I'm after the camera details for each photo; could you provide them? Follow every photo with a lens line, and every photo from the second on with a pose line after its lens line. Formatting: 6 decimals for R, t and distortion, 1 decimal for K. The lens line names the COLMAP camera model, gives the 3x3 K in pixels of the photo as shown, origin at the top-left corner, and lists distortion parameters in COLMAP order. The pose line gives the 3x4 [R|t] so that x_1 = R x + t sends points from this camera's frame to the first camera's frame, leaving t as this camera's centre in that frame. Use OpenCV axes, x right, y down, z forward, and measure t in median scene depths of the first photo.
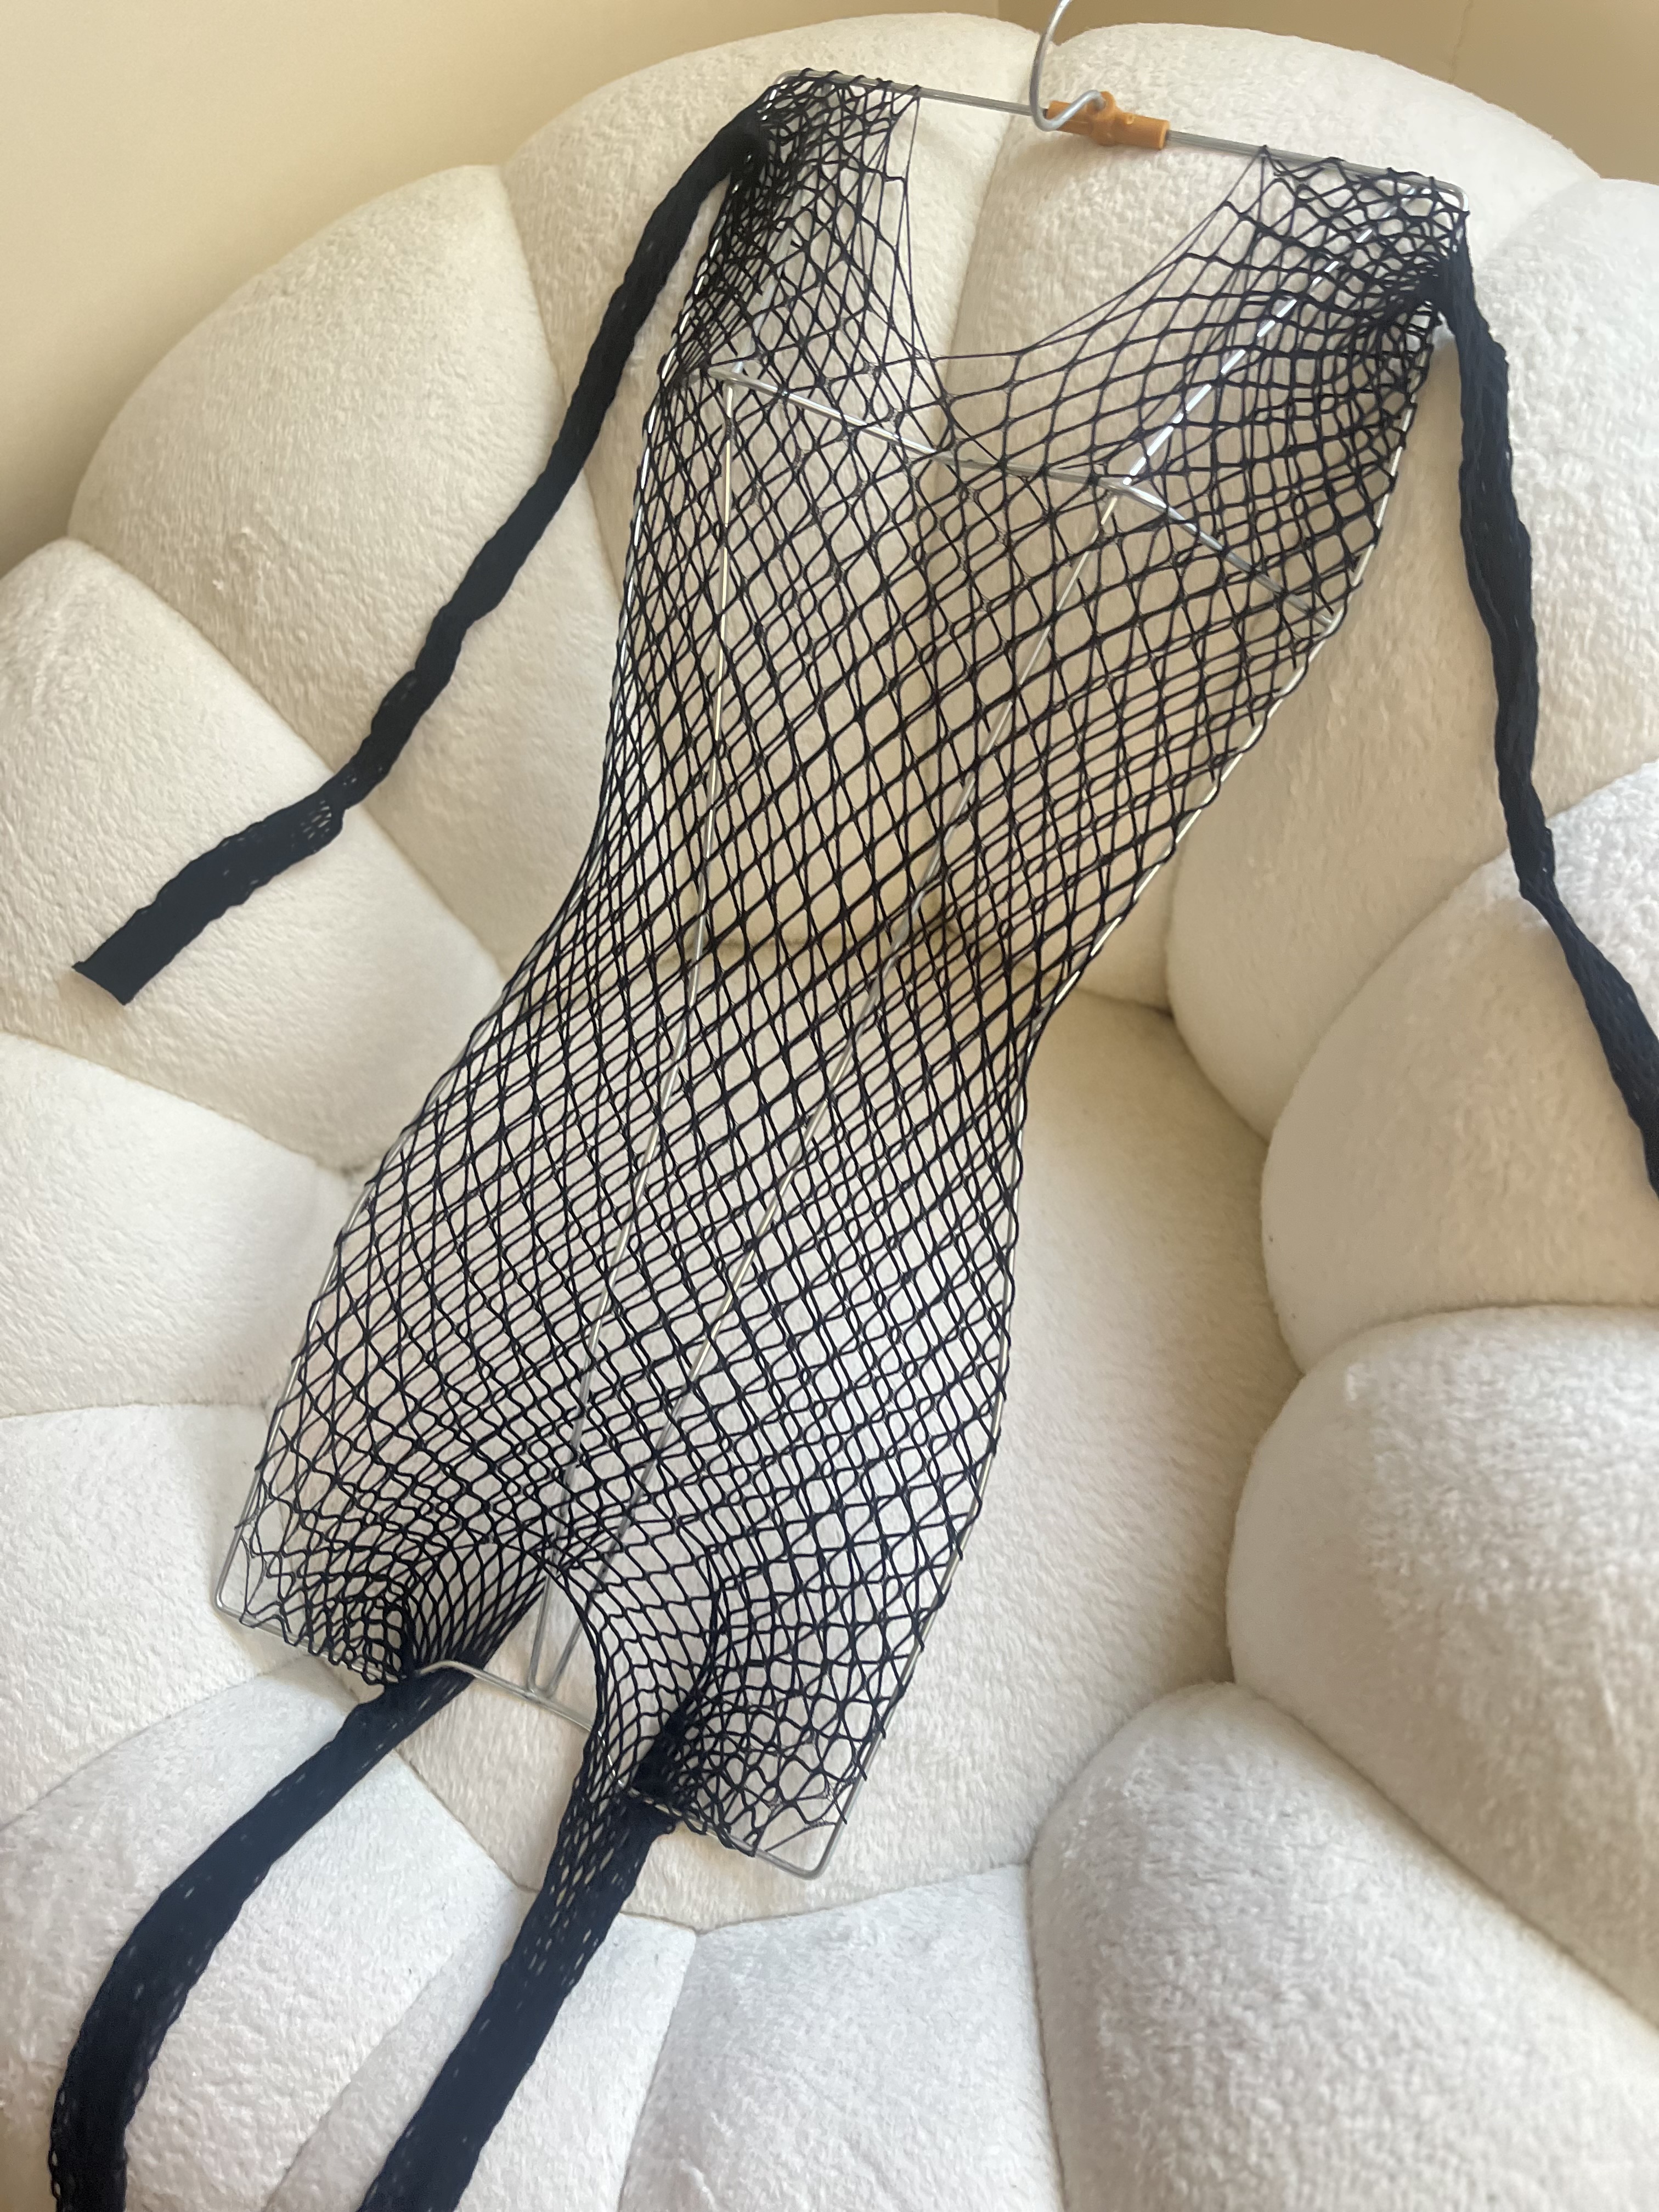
lens RADIAL K [[1662.1, 0, 822.3], [0, 1662.1, 1114.5], [0, 0, 1]] dist [-0.004833, -0.023079]
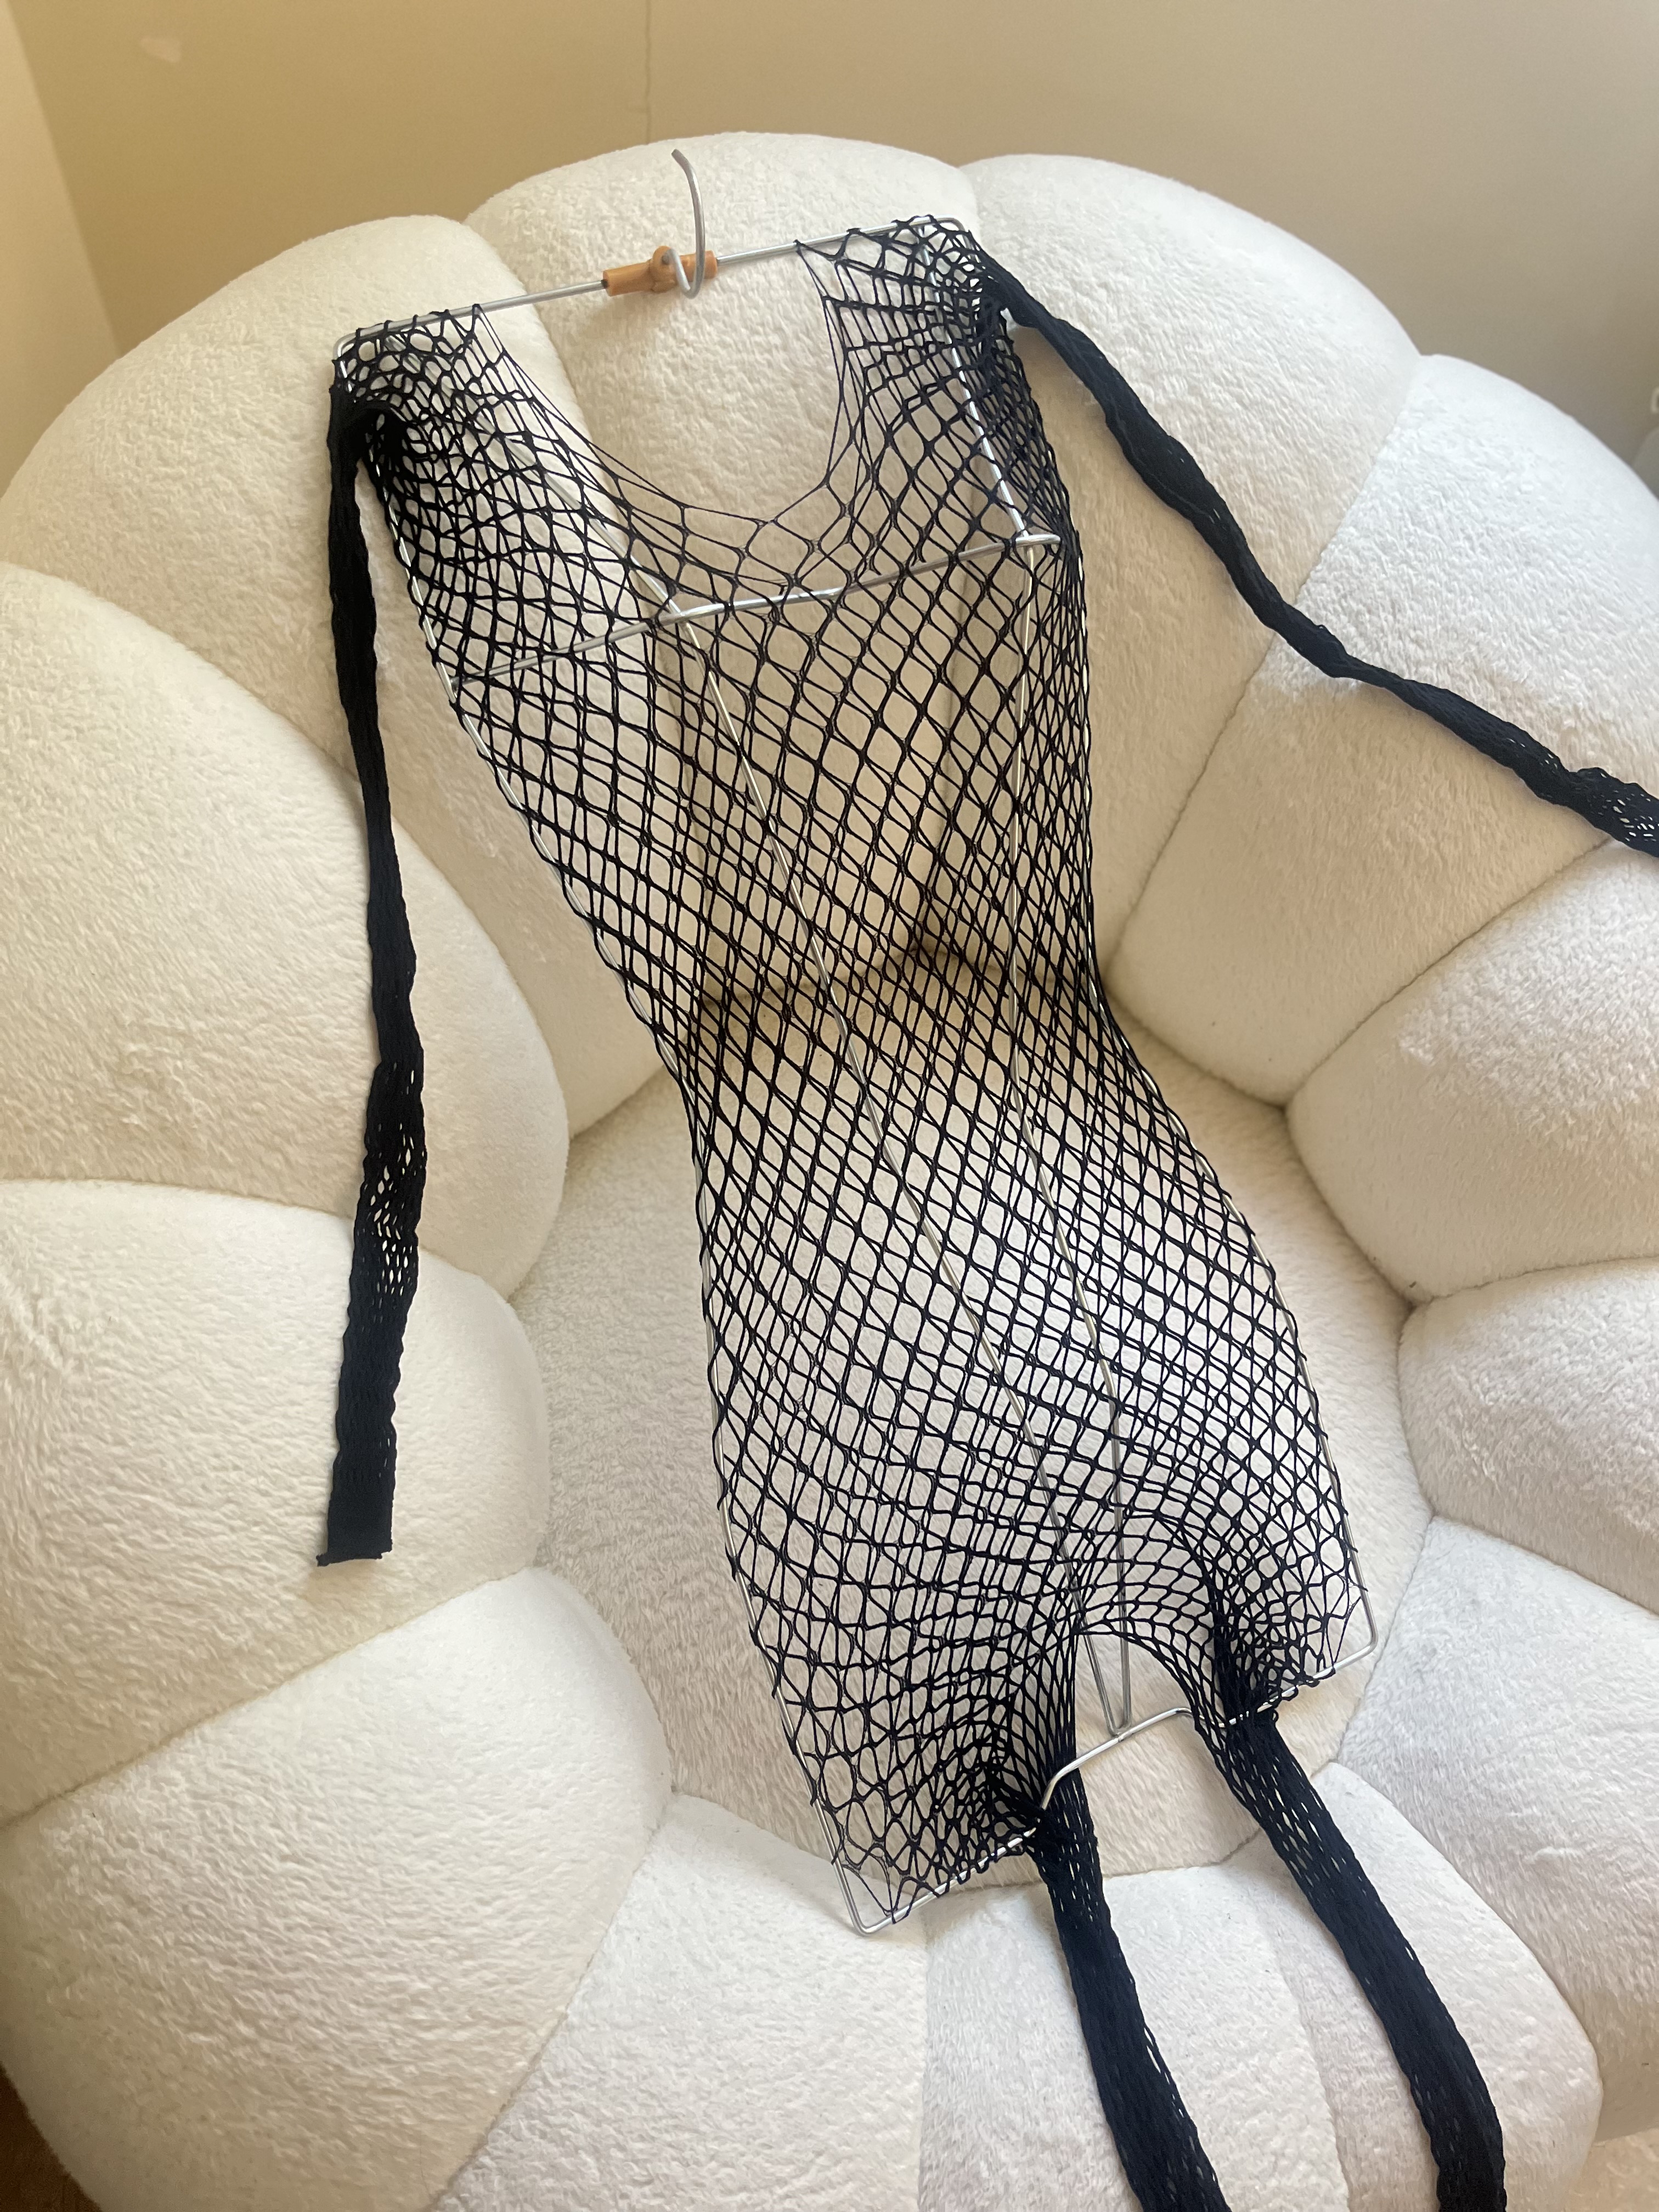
lens RADIAL K [[1662.1, 0, 827.7], [0, 1662.1, 1099.8], [0, 0, 1]] dist [-0.004833, -0.023079]
pose [[0.639587, -0.594549, 0.487278, -0.606538], [0.584281, 0.787911, 0.194454, -0.317165], [-0.499544, 0.160337, 0.851321, 0.106006]]
